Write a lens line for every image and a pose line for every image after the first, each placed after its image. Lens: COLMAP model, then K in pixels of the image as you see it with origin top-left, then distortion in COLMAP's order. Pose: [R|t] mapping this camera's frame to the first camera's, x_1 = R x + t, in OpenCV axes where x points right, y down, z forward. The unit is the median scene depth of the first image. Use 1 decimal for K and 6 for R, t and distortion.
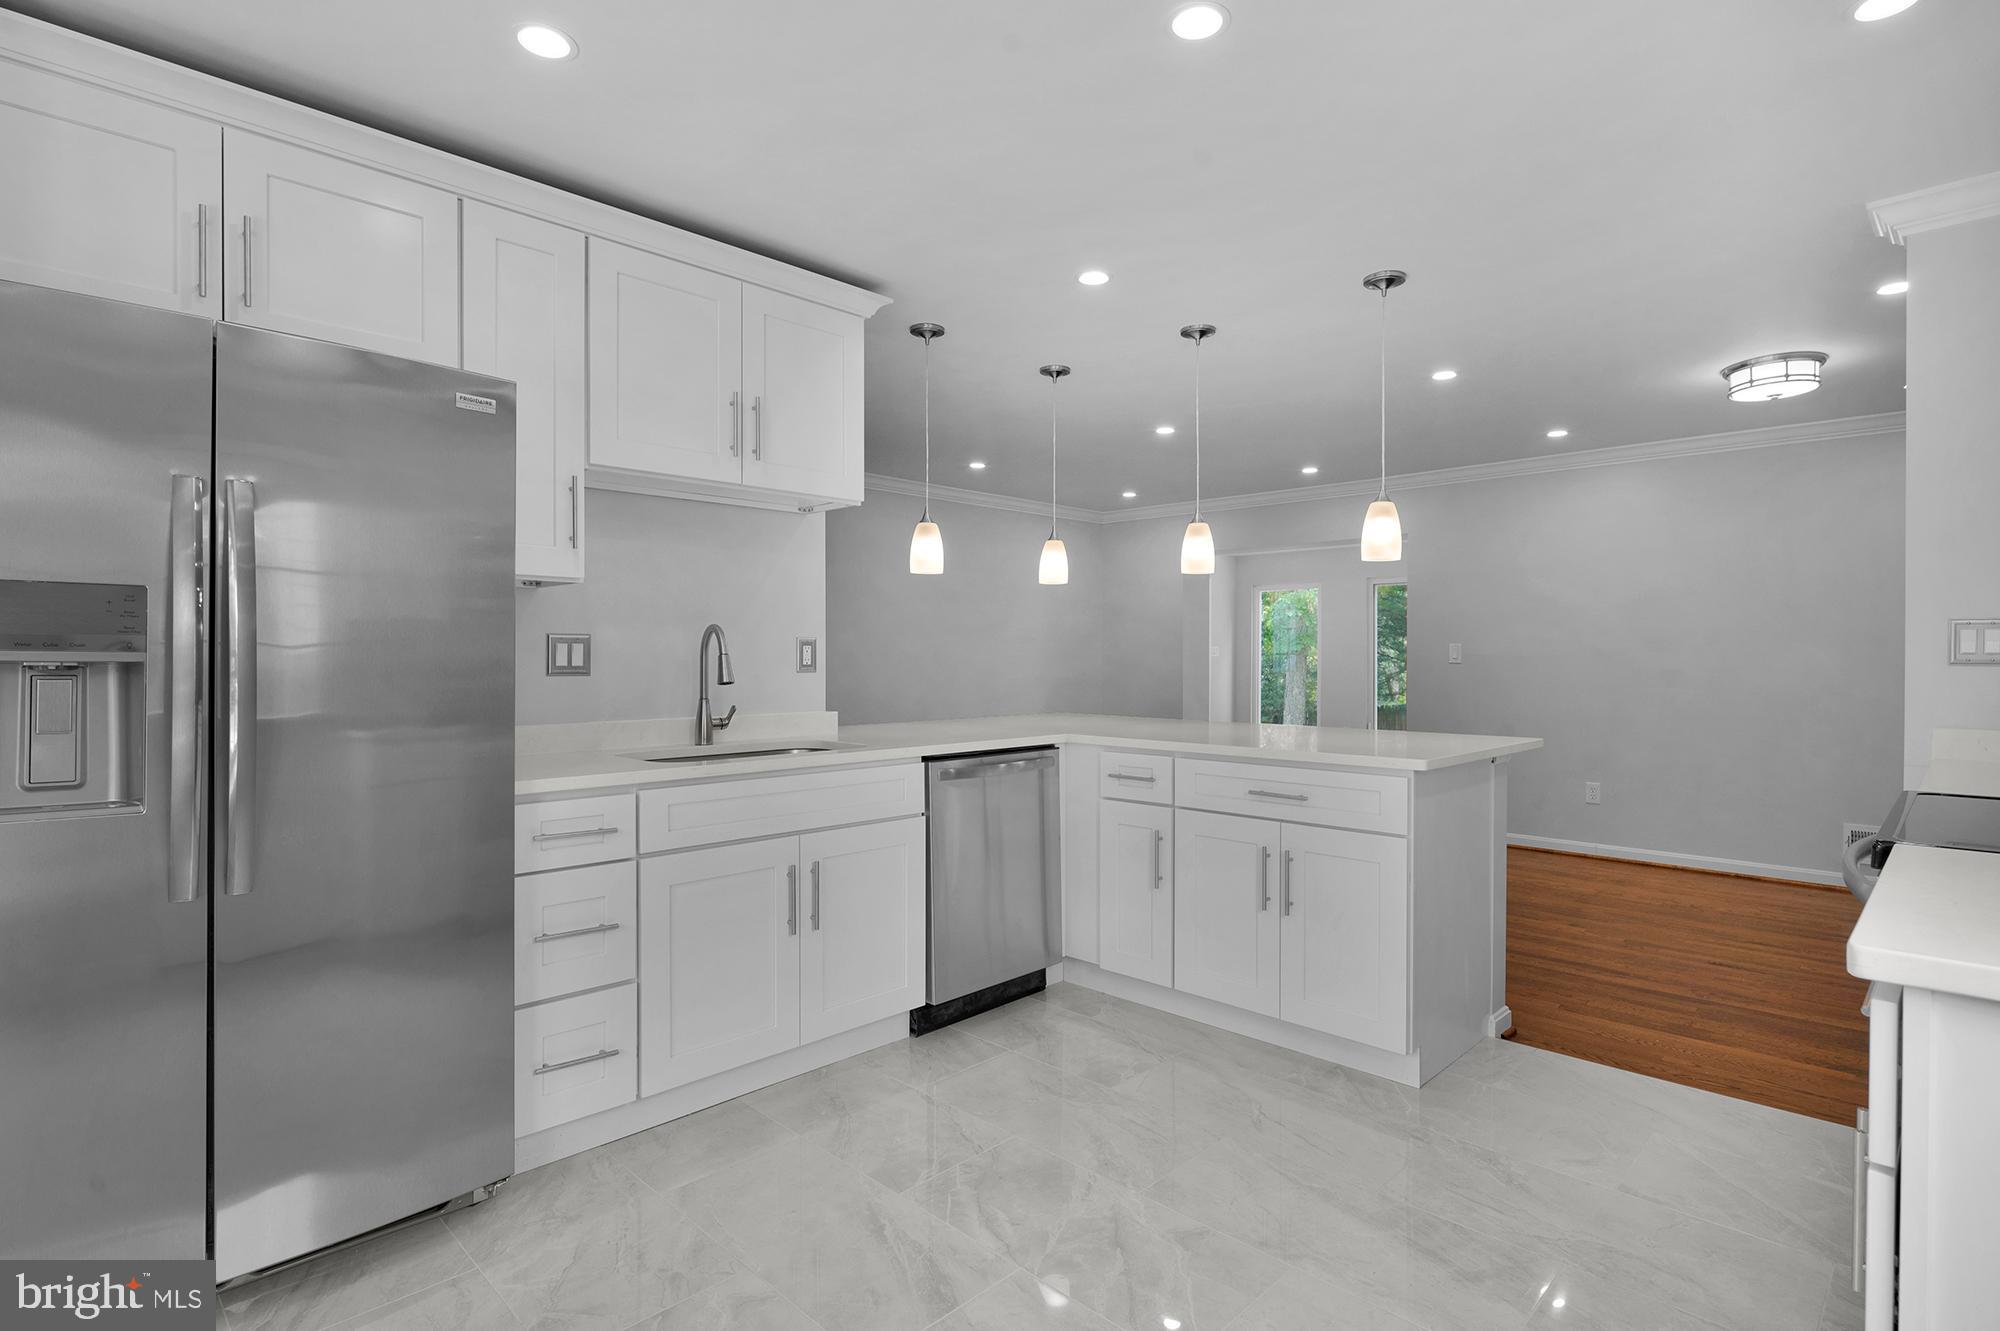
lens RADIAL K [[998.2, 0, 994.9], [0, 998.2, 664.7], [0, 0, 1]] dist [-0.018480, -0.000834]
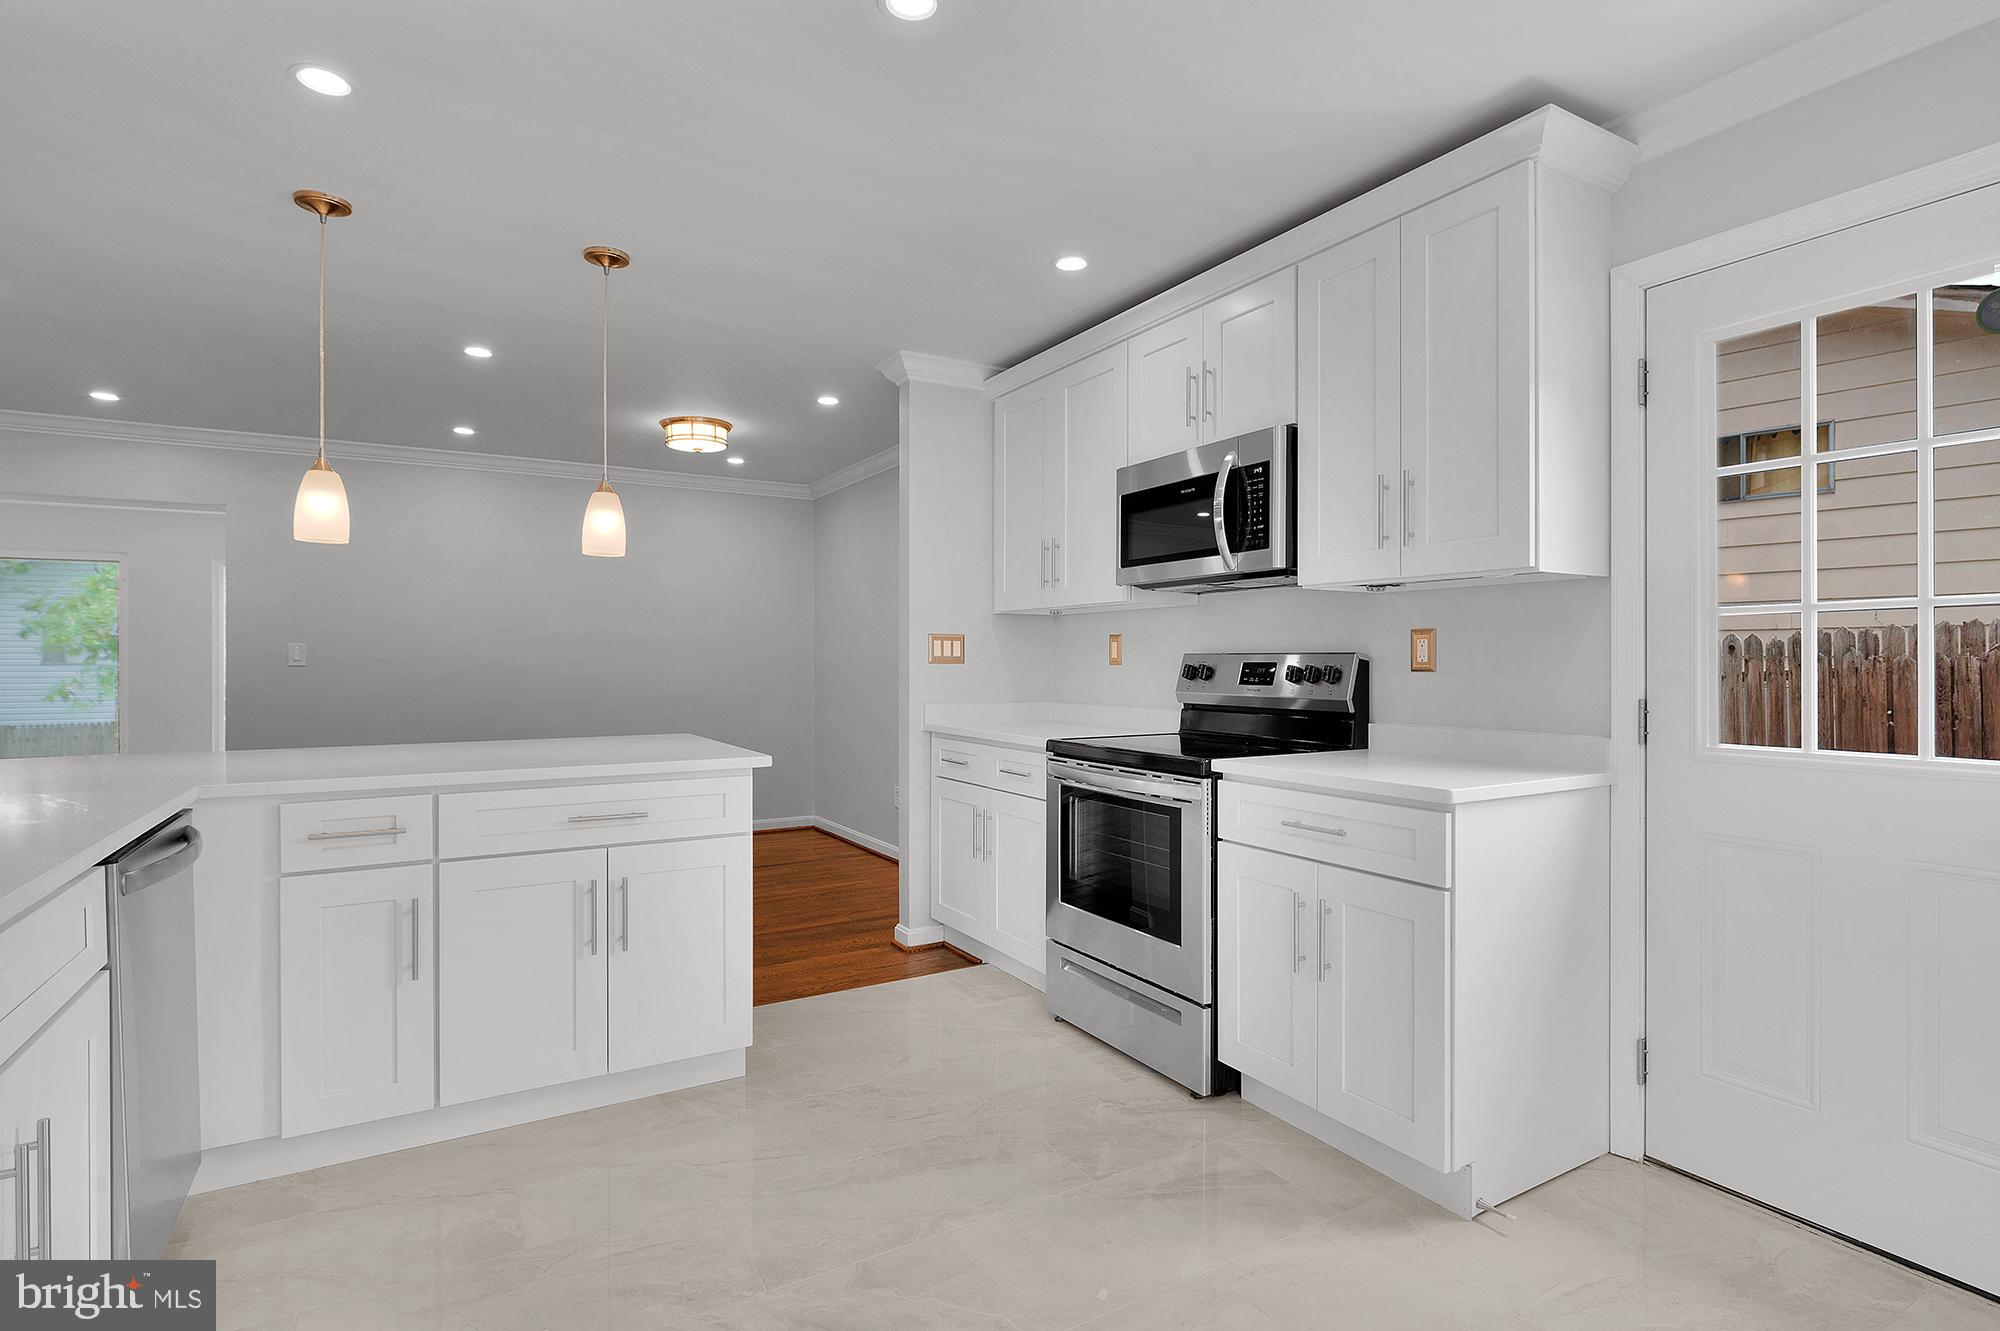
lens RADIAL K [[998.2, 0, 991.6], [0, 998.2, 670.6], [0, 0, 1]] dist [-0.018480, -0.000834]
pose [[0.223716, -0.010594, 0.974597, -0.439749], [0.009015, 0.999921, 0.008800, -0.001234], [-0.974613, 0.006817, 0.223794, 0.435661]]
